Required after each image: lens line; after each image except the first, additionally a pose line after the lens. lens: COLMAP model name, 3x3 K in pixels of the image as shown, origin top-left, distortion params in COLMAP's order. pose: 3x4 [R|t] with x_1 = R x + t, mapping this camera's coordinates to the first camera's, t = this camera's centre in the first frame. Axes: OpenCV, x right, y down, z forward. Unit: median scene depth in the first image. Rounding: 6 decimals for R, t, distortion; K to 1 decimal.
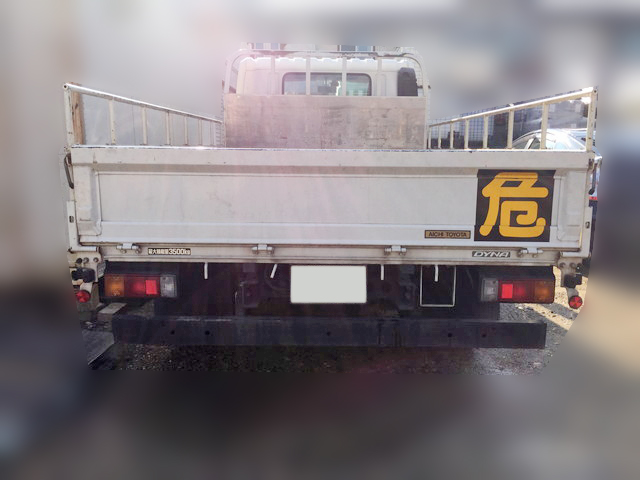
lens RADIAL K [[542.5, 0, 320.4], [0, 542.5, 237.8], [0, 0, 1]] dist [0.046804, -0.070610]
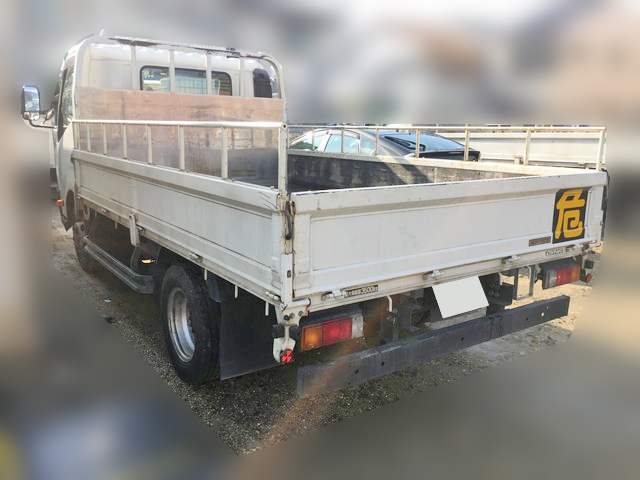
lens RADIAL K [[542.5, 0, 320.6], [0, 542.5, 237.9], [0, 0, 1]] dist [0.046804, -0.070610]
pose [[0.820924, -0.112546, 0.559837, -0.875084], [0.089116, 0.993623, 0.069074, -0.144137], [-0.564041, -0.006814, 0.825719, 0.236401]]
